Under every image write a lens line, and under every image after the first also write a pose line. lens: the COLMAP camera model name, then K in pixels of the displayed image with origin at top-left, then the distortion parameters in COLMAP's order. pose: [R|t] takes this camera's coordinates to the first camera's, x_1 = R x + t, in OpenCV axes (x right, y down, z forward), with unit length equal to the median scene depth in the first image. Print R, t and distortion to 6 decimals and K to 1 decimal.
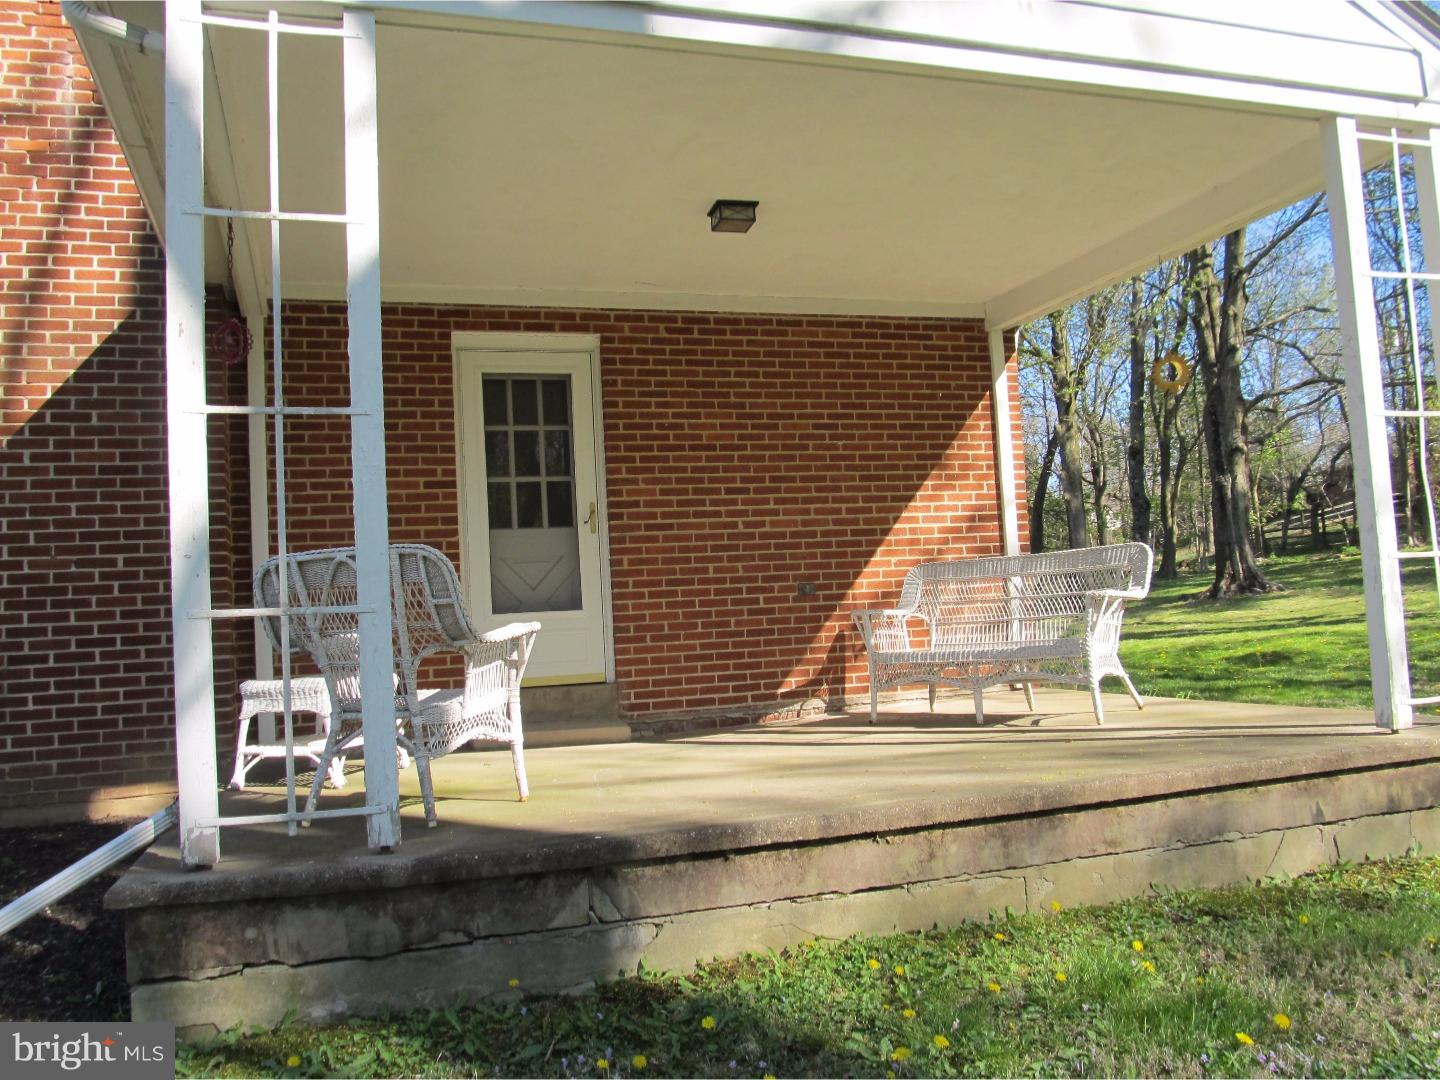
lens RADIAL K [[1191.7, 0, 700.0], [0, 1191.7, 537.1], [0, 0, 1]] dist [-0.056272, 0.014819]
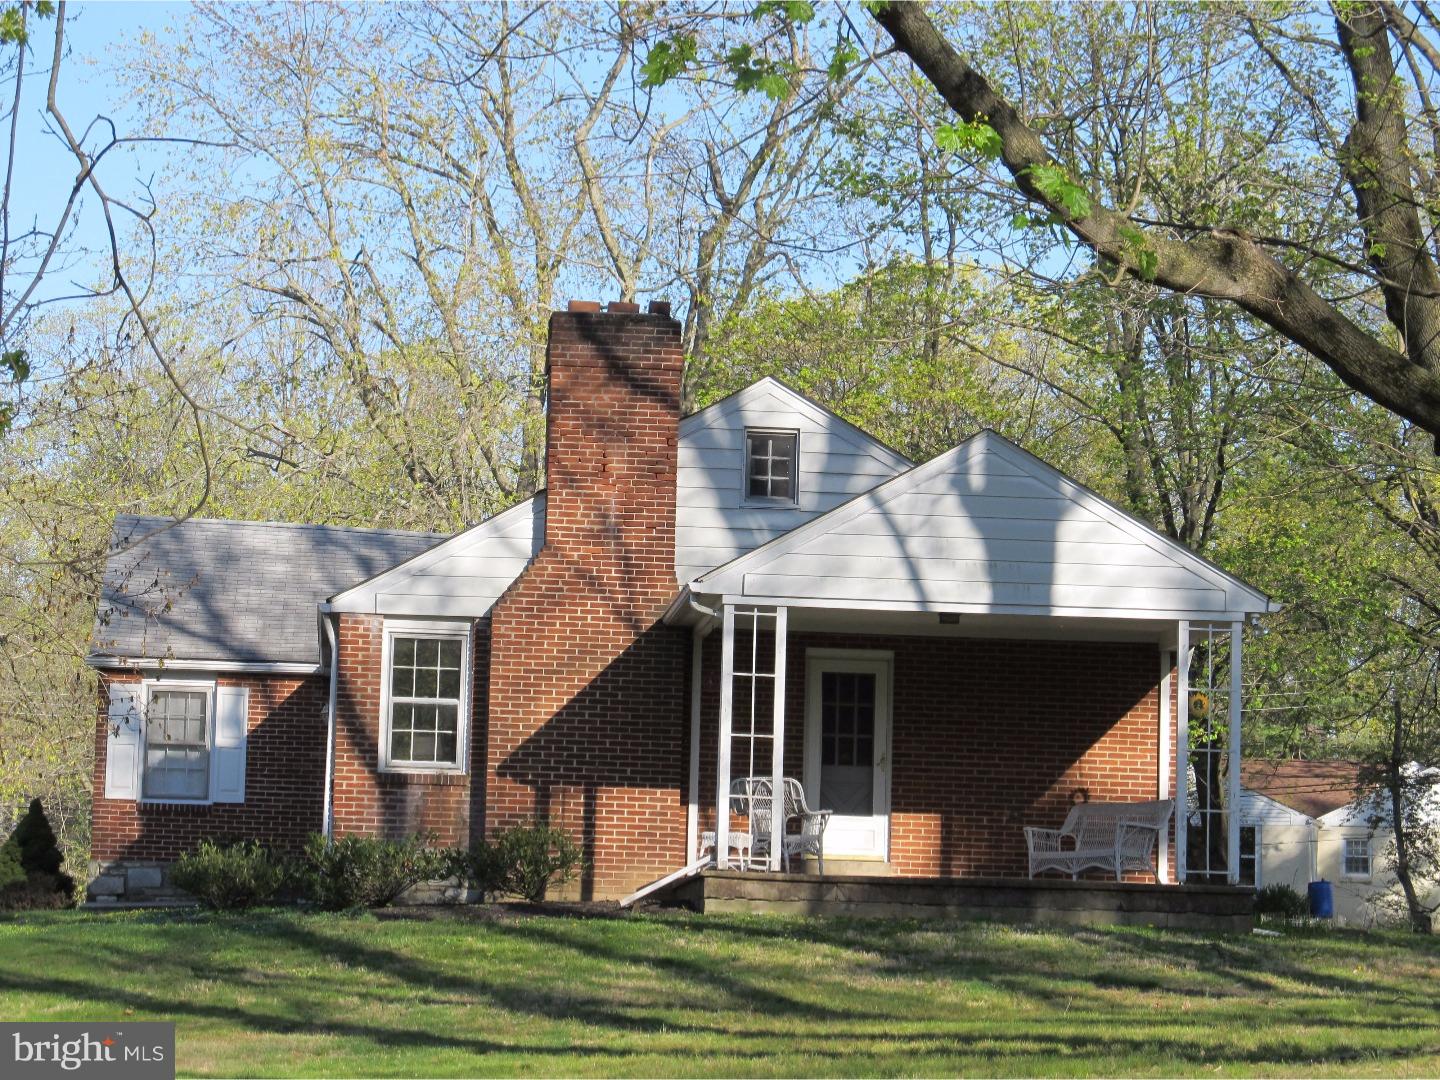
lens RADIAL K [[1191.7, 0, 700.0], [0, 1191.7, 537.1], [0, 0, 1]] dist [-0.056272, 0.014819]
pose [[0.952385, 0.074667, -0.295613, 0.136067], [-0.065190, 0.996997, 0.041799, -0.383532], [0.297847, -0.020538, 0.954393, -0.670274]]
